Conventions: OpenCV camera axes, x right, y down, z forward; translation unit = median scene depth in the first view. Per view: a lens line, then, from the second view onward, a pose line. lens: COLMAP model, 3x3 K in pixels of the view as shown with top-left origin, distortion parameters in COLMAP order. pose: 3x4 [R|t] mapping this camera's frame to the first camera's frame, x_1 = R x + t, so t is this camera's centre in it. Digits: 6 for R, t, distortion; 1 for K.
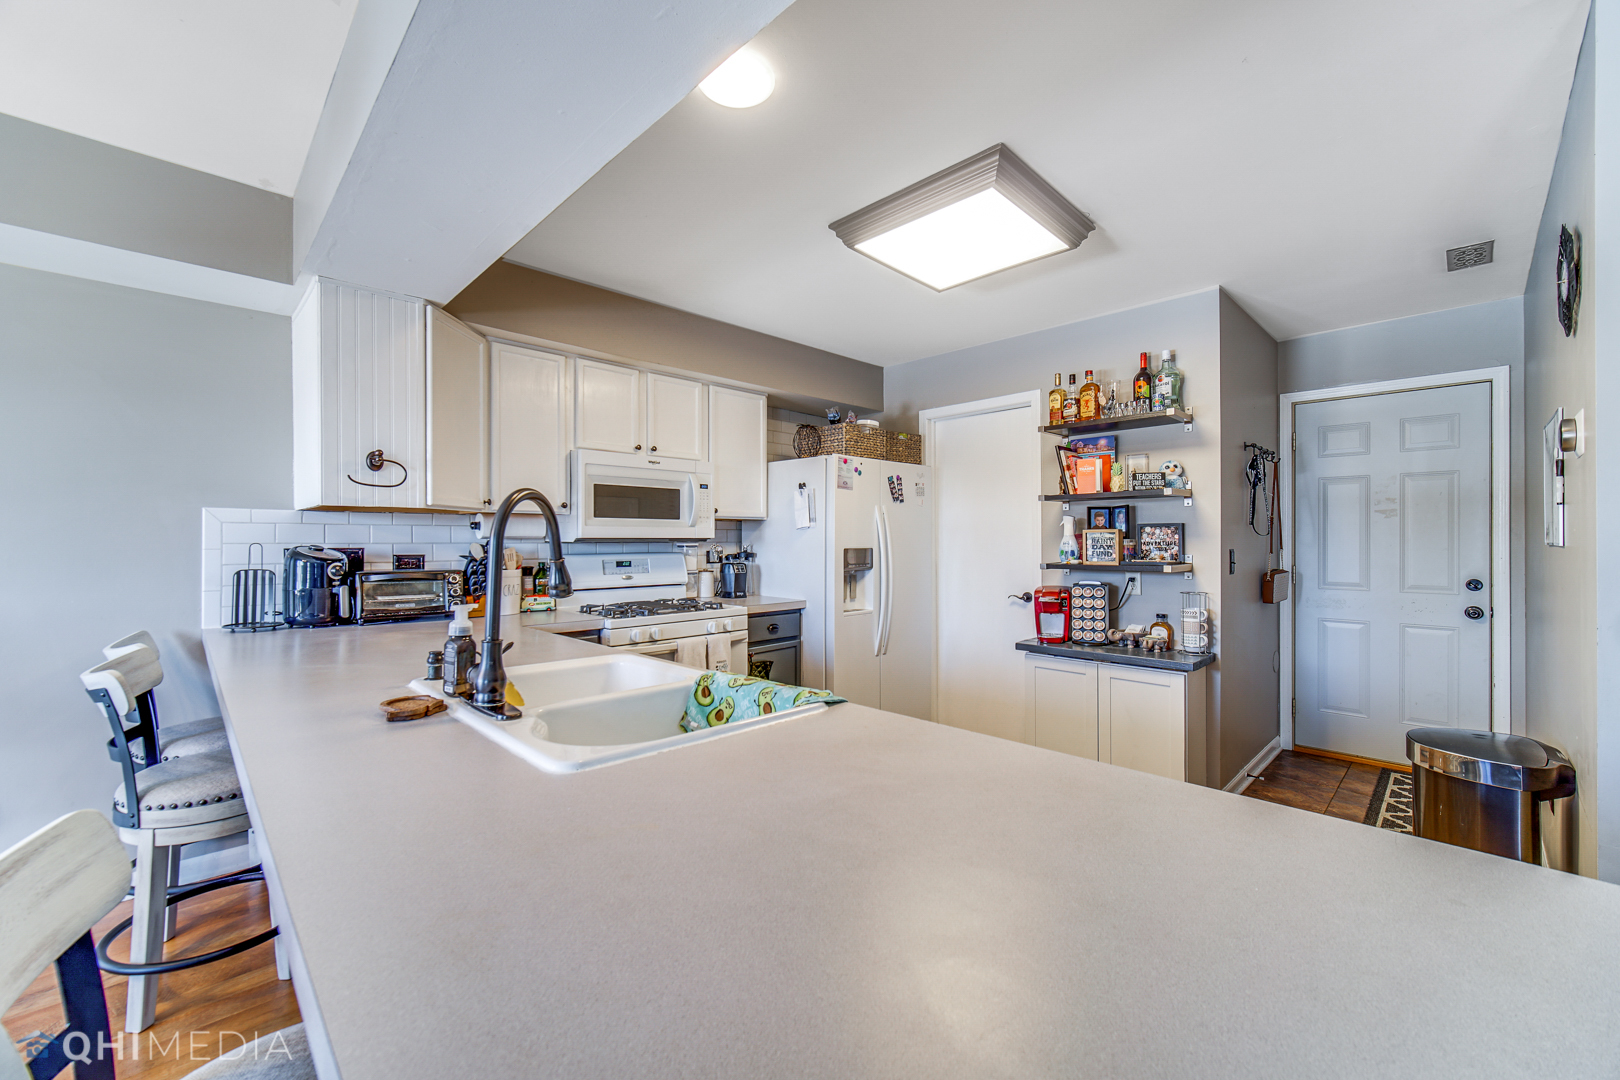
lens RADIAL K [[648.7, 0, 809.4], [0, 648.7, 538.1], [0, 0, 1]] dist [0.000246, -0.000299]
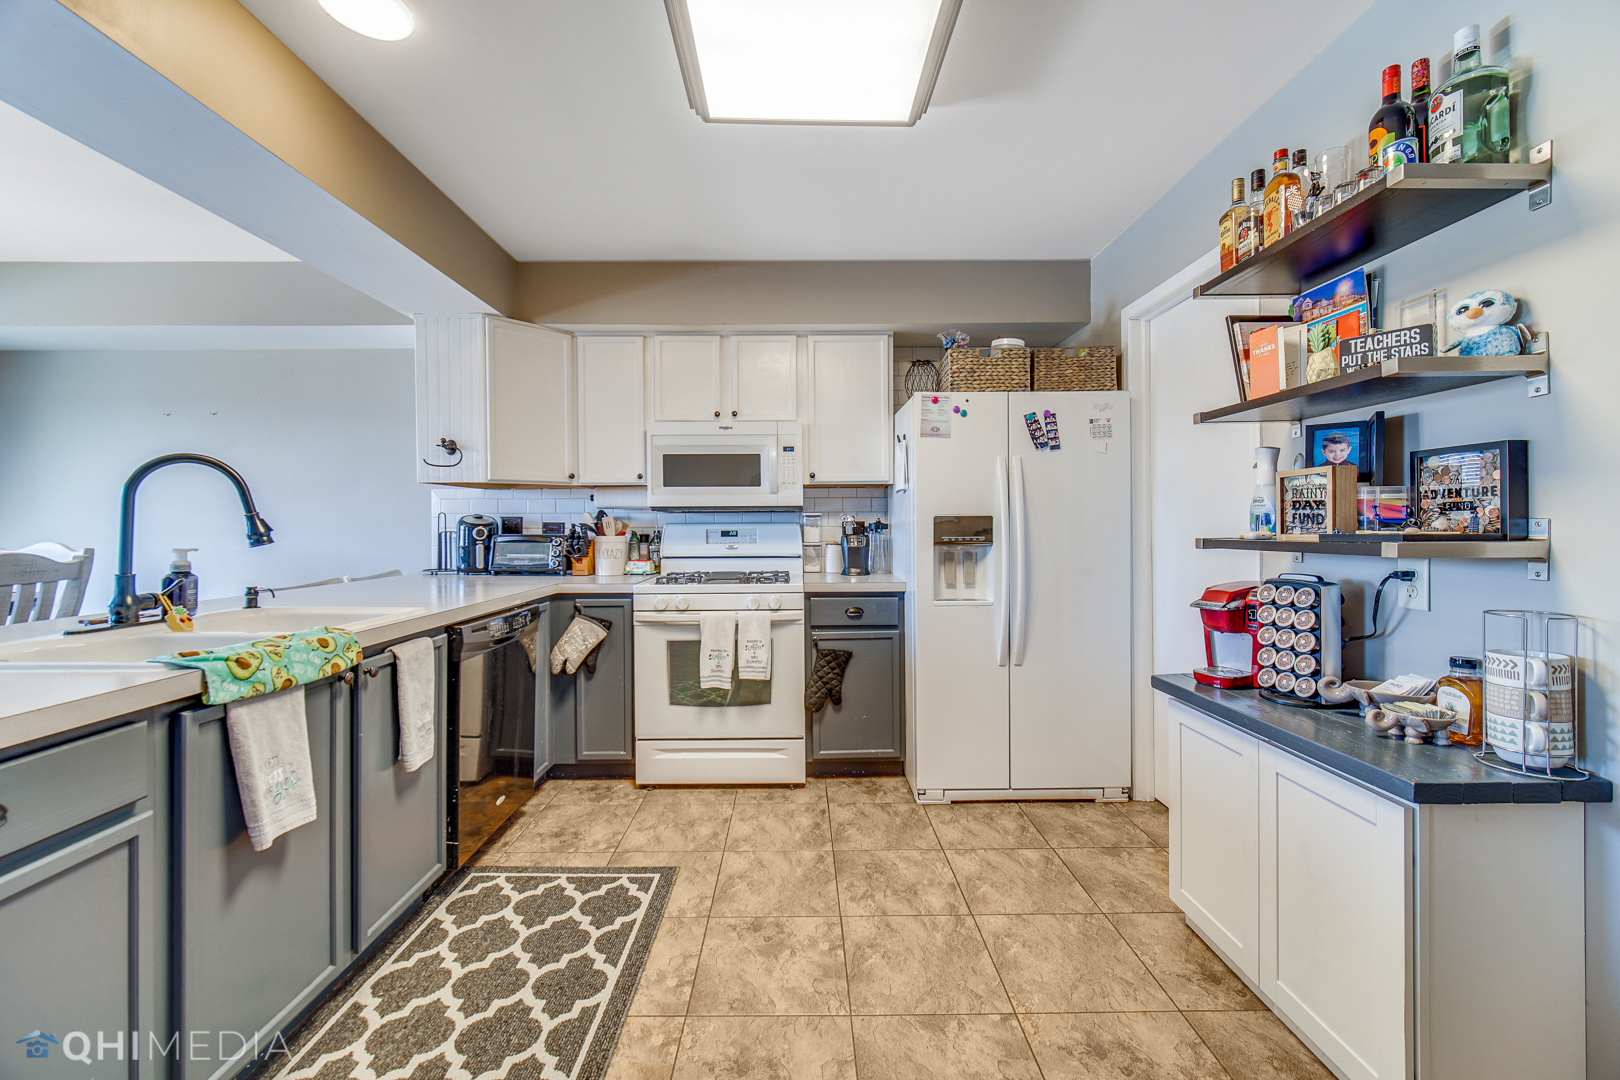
lens RADIAL K [[648.7, 0, 791.0], [0, 648.7, 524.6], [0, 0, 1]] dist [0.000246, -0.000299]
pose [[0.719009, -0.001211, -0.695000, 0.494349], [0.005598, 0.999976, 0.004049, 0.023584], [0.694978, -0.006802, 0.718998, 0.369439]]
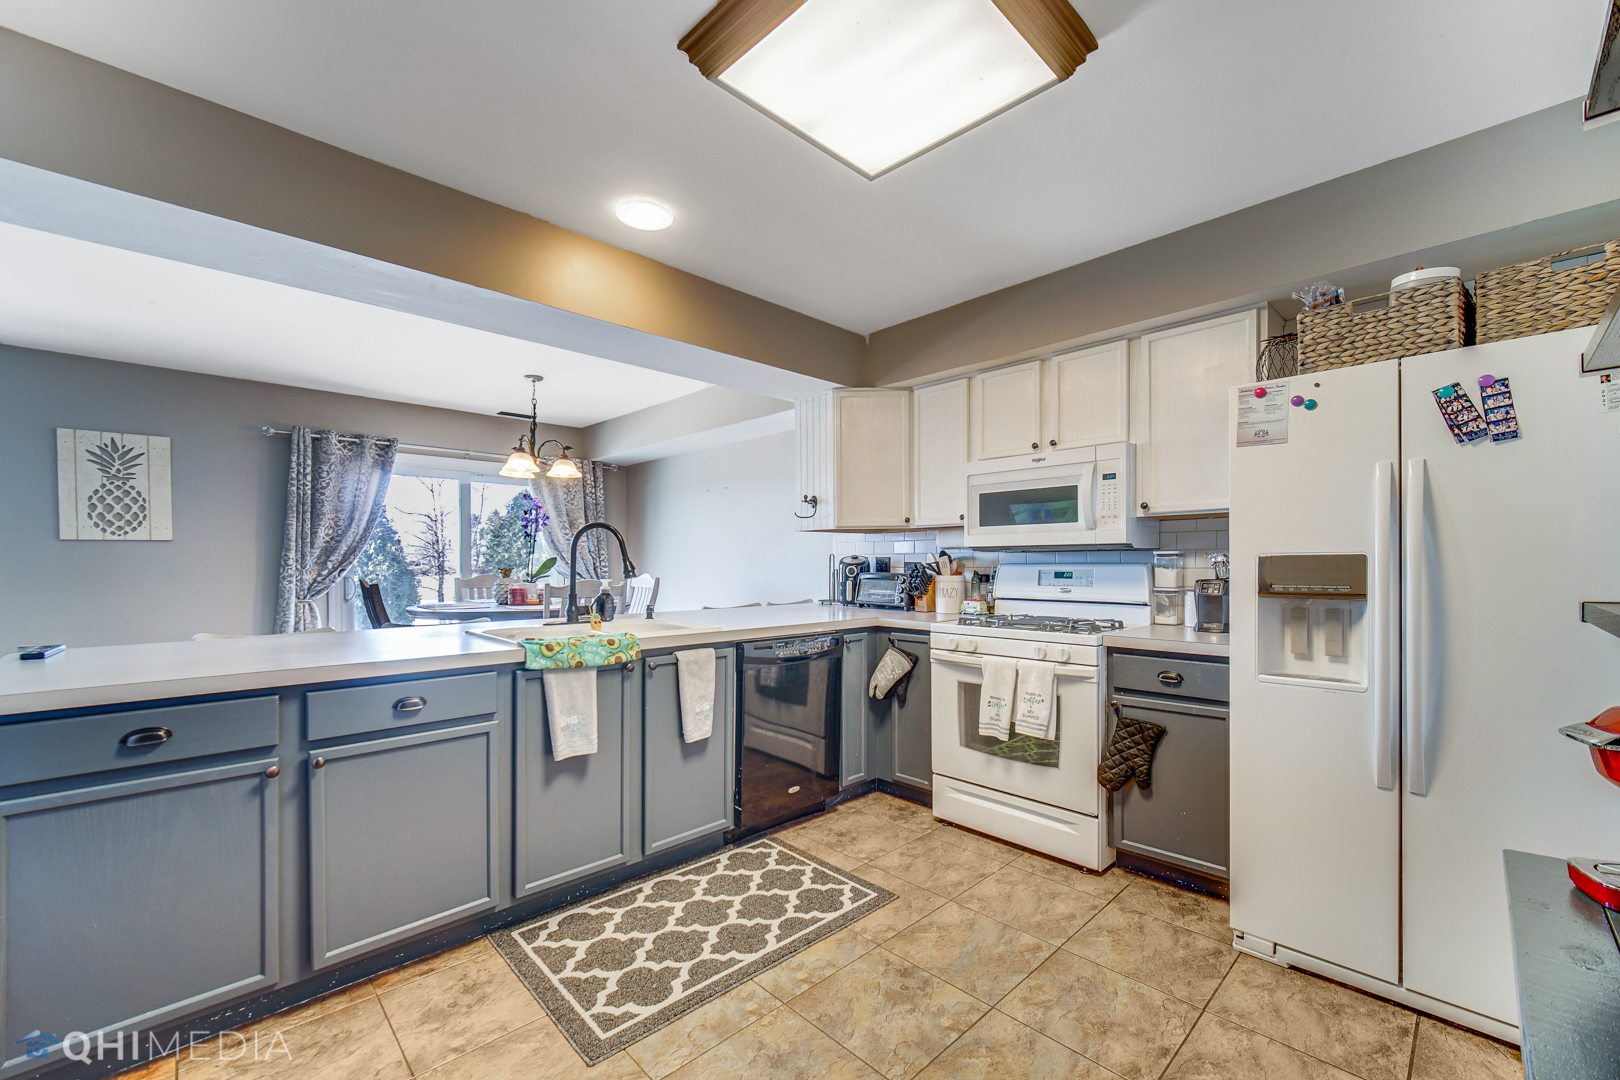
lens RADIAL K [[648.7, 0, 800.5], [0, 648.7, 564.9], [0, 0, 1]] dist [0.000246, -0.000299]
pose [[-0.004170, 0.004276, -0.999982, 0.641150], [0.005315, 0.999977, 0.004253, 0.020884], [0.999977, -0.005297, -0.004192, 0.671050]]
